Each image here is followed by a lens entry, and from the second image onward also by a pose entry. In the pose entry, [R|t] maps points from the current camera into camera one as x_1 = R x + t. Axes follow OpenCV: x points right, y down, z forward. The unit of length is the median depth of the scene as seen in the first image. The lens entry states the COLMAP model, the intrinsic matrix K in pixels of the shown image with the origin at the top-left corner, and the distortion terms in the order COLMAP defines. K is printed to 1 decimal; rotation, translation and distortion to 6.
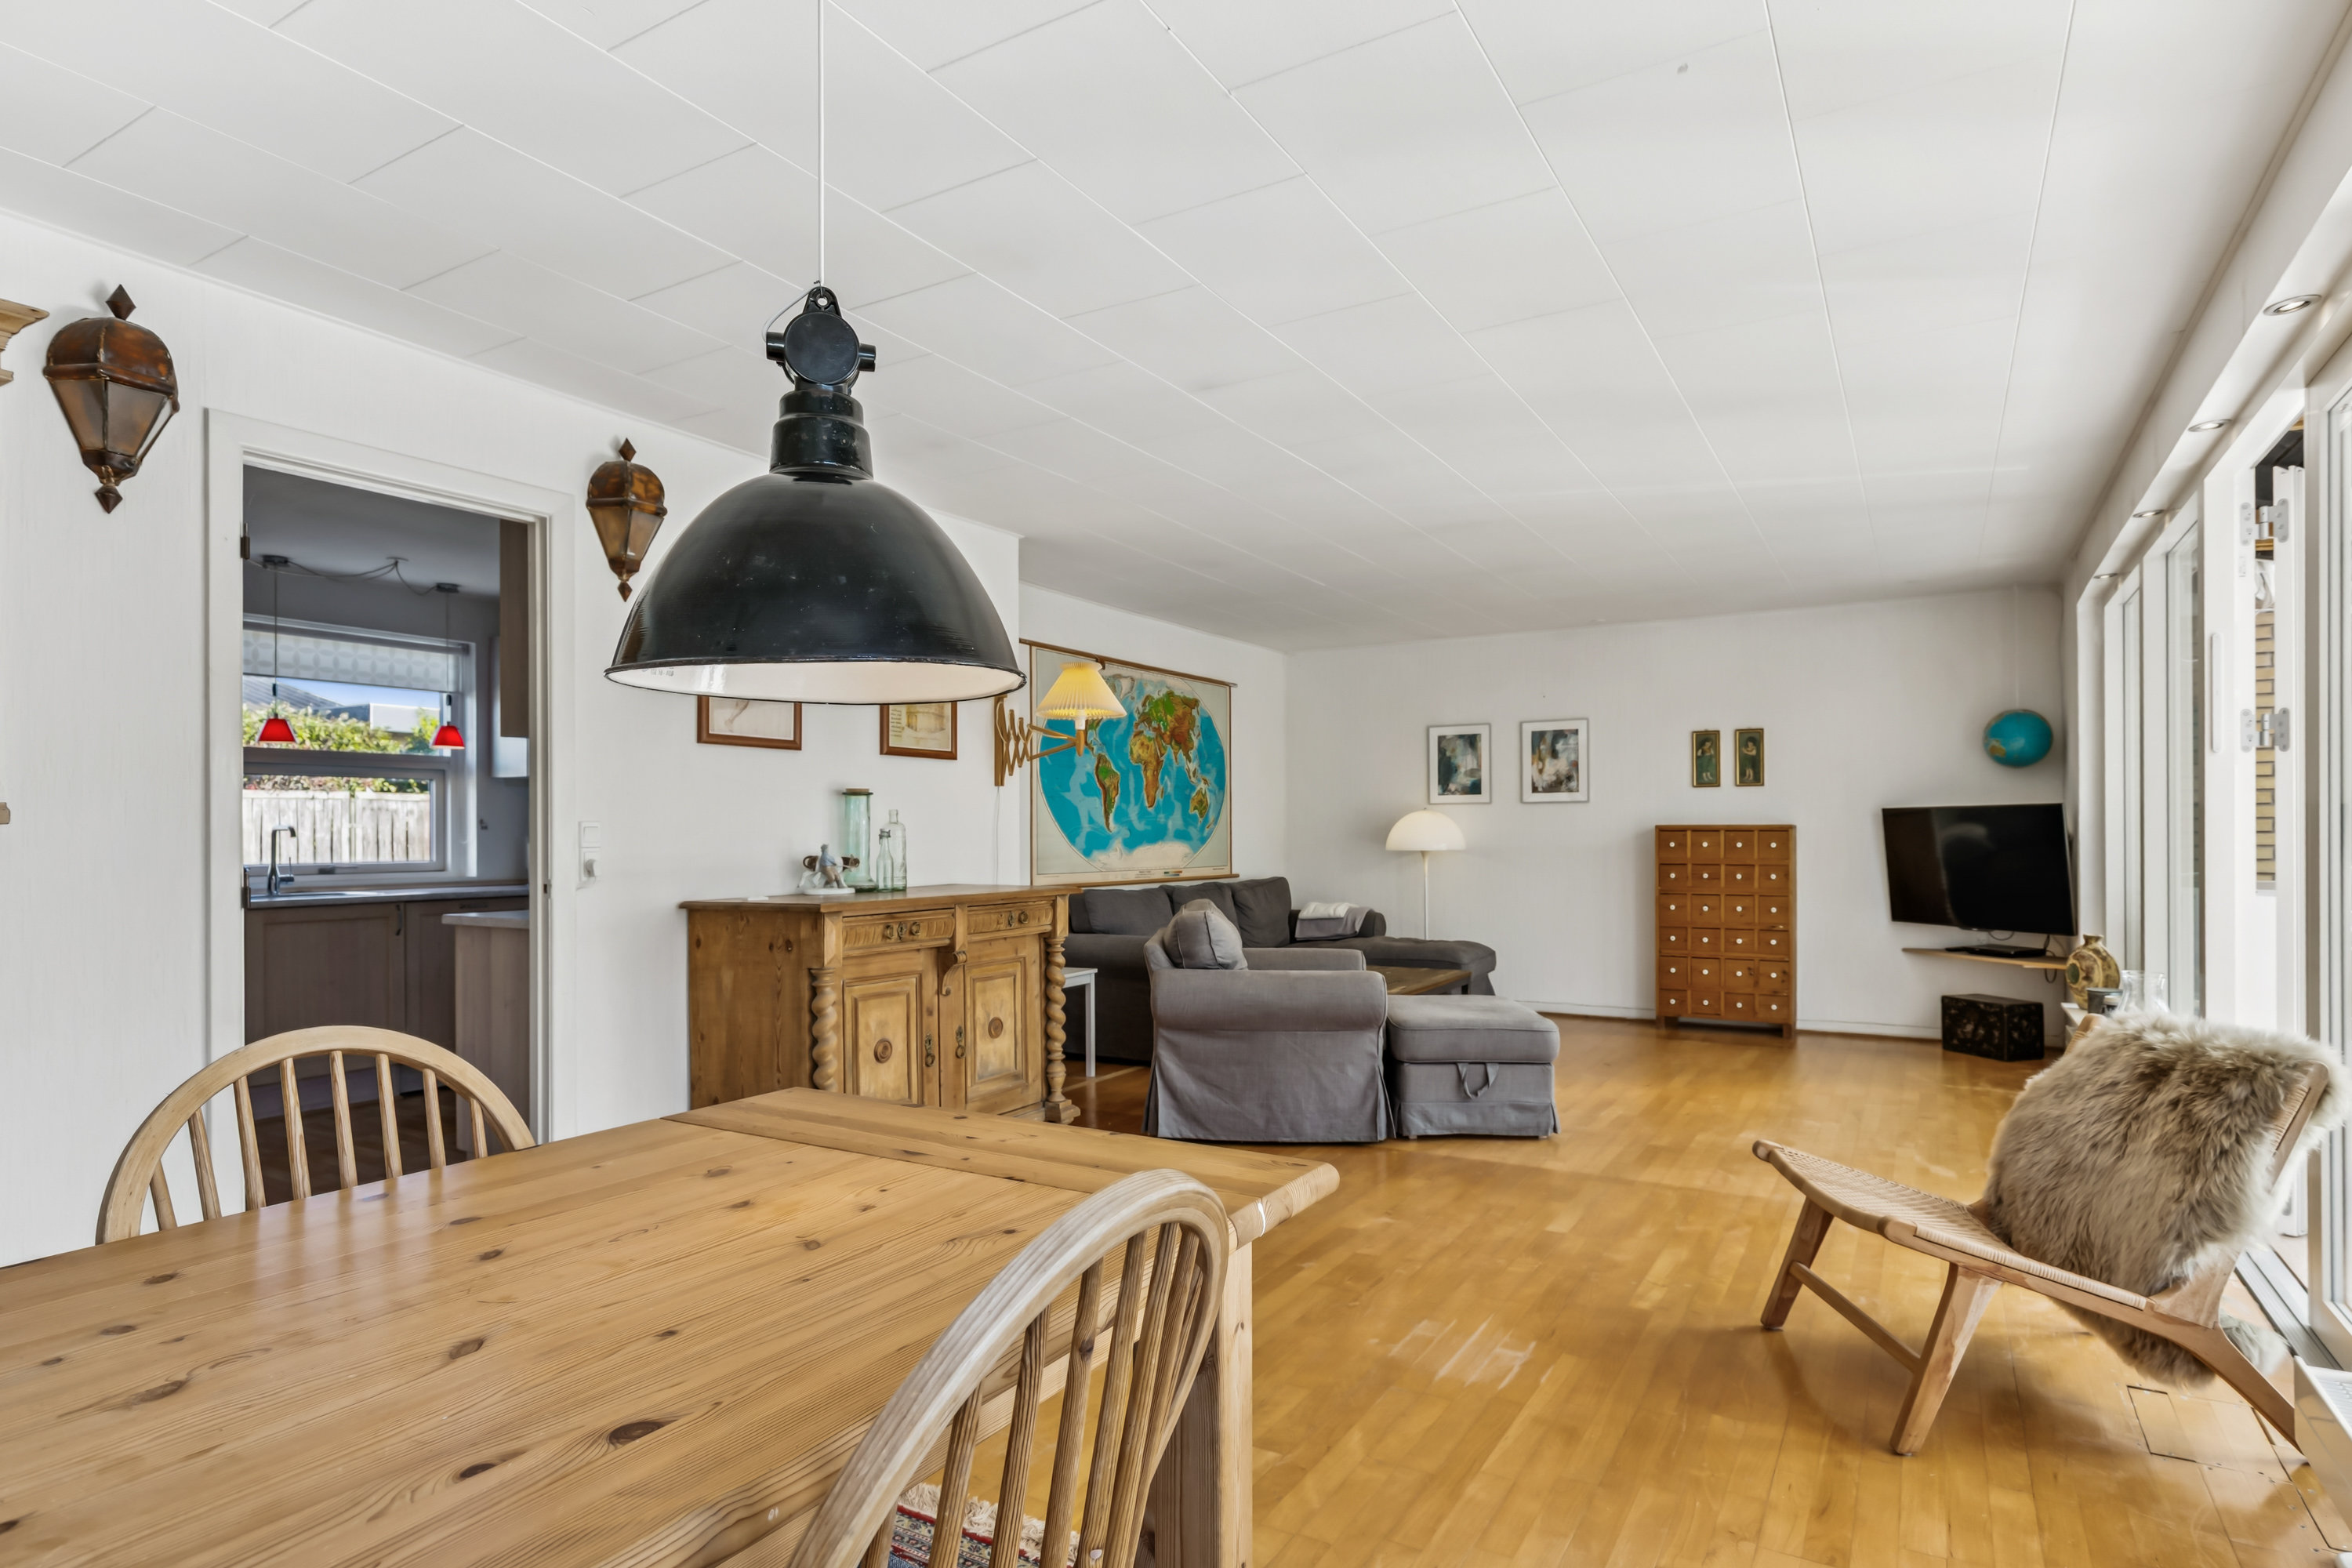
lens RADIAL K [[1328.3, 0, 1225.5], [0, 1328.3, 824.3], [0, 0, 1]] dist [0.009069, -0.002156]
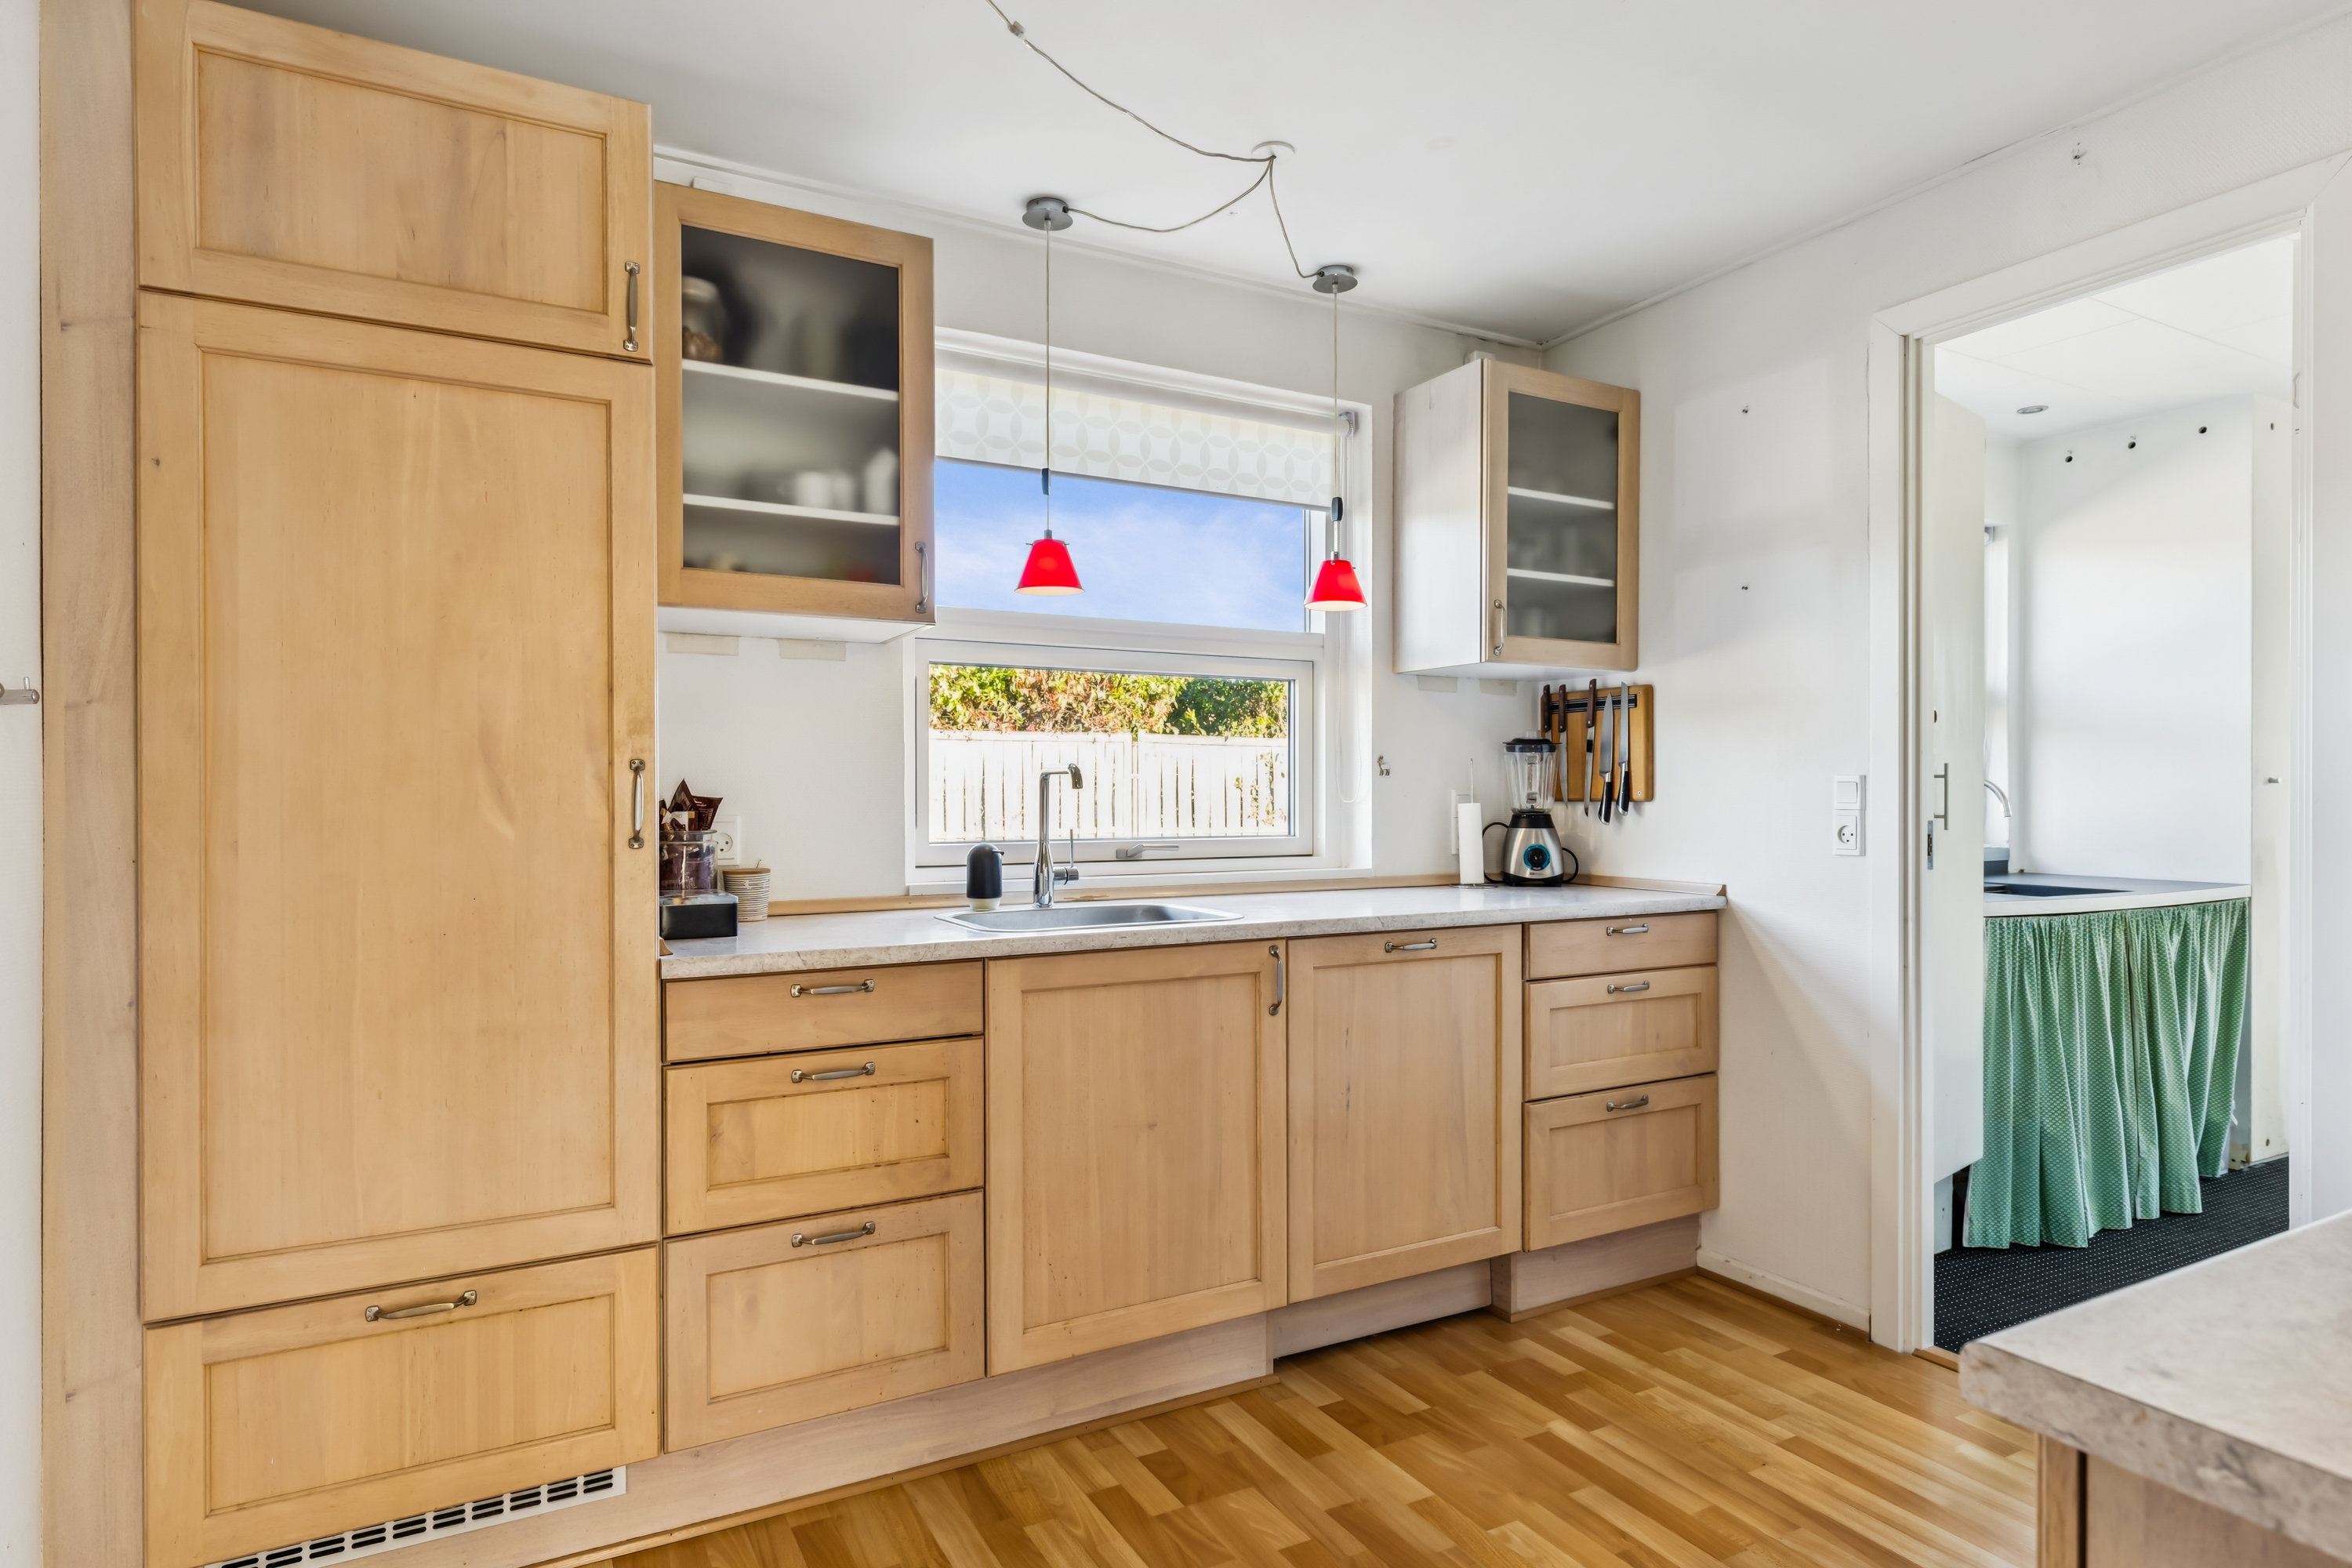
lens RADIAL K [[1328.3, 0, 1189.2], [0, 1328.3, 790.5], [0, 0, 1]] dist [0.009069, -0.002156]
pose [[0.866886, 0.004768, -0.498484, -0.410697], [-0.002304, 0.999982, 0.005557, 0.007852], [0.498502, -0.003669, 0.866881, 0.584500]]
